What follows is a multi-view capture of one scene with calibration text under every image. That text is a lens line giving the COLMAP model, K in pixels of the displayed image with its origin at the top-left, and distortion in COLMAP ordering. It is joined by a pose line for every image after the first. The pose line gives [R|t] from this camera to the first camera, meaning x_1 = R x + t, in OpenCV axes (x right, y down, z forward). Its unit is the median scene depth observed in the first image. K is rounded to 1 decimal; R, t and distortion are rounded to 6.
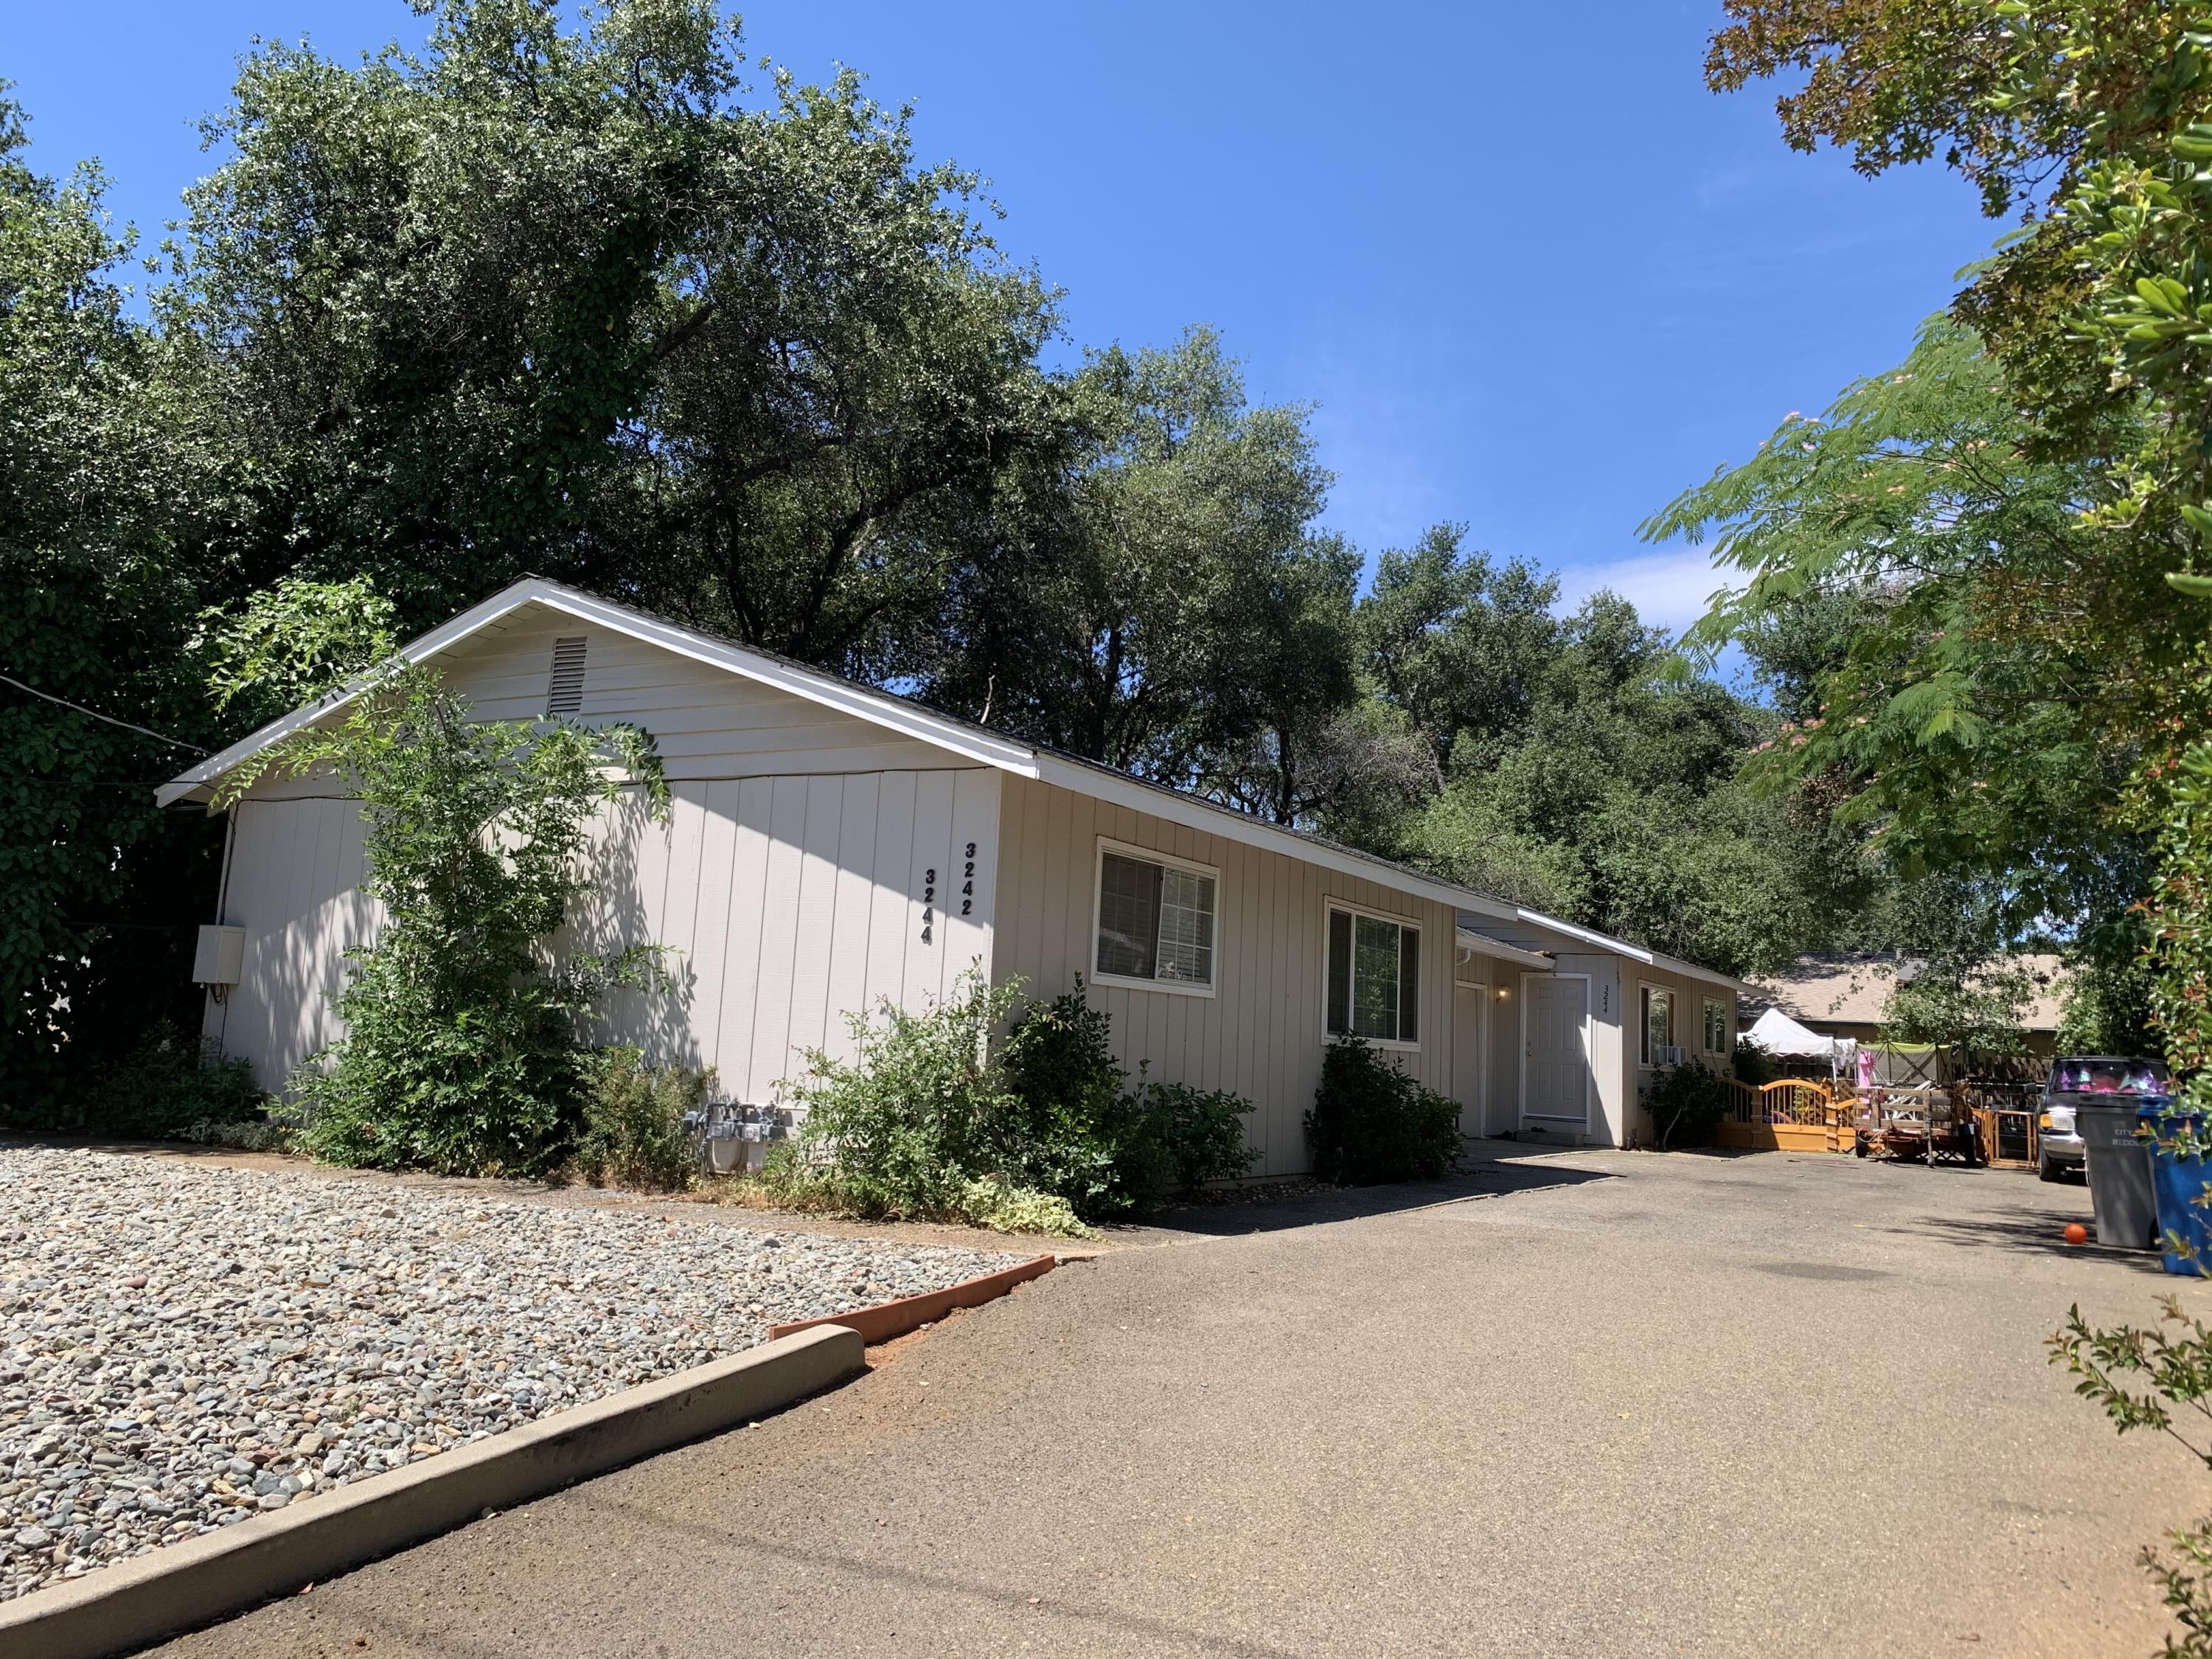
lens RADIAL K [[1750.7, 0, 1105.0], [0, 1750.7, 816.8], [0, 0, 1]] dist [0.012116, -0.002932]
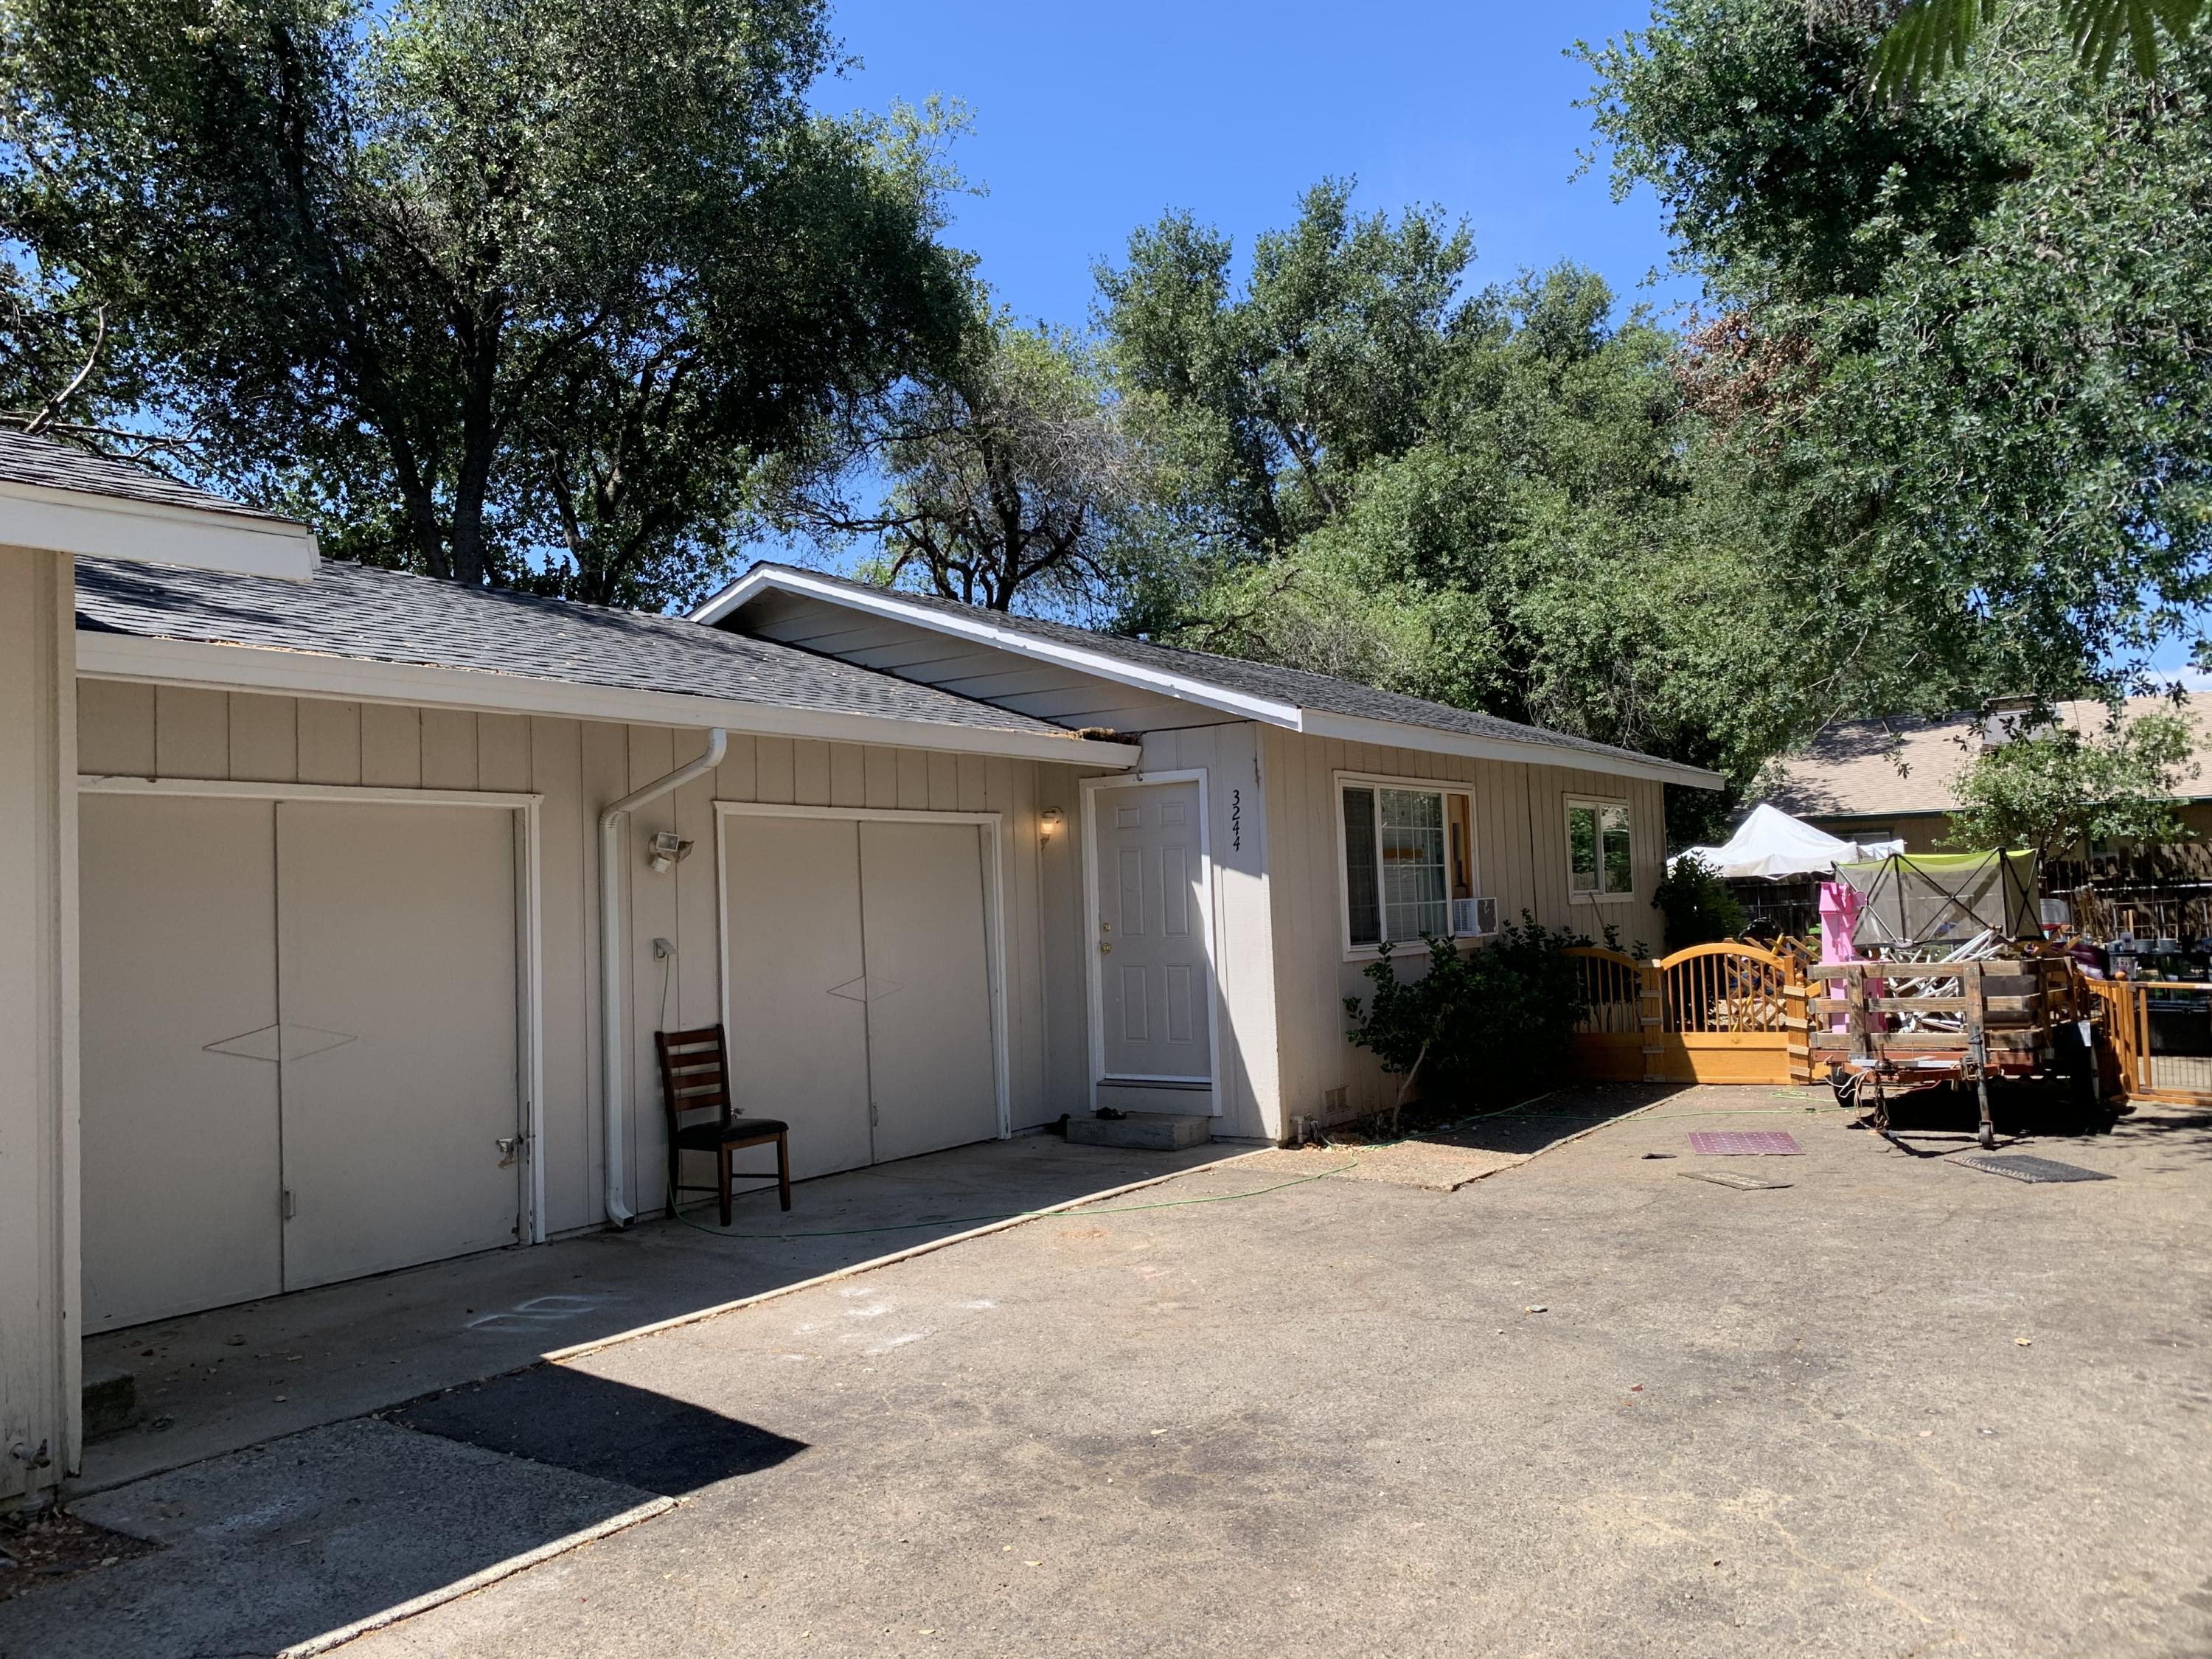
lens RADIAL K [[1750.7, 0, 1105.4], [0, 1750.7, 838.2], [0, 0, 1]] dist [0.012116, -0.002932]
pose [[0.993989, -0.089786, -0.062643, 0.168540], [0.095186, 0.991443, 0.089328, 0.039163], [0.054086, -0.094754, 0.994030, 0.331340]]
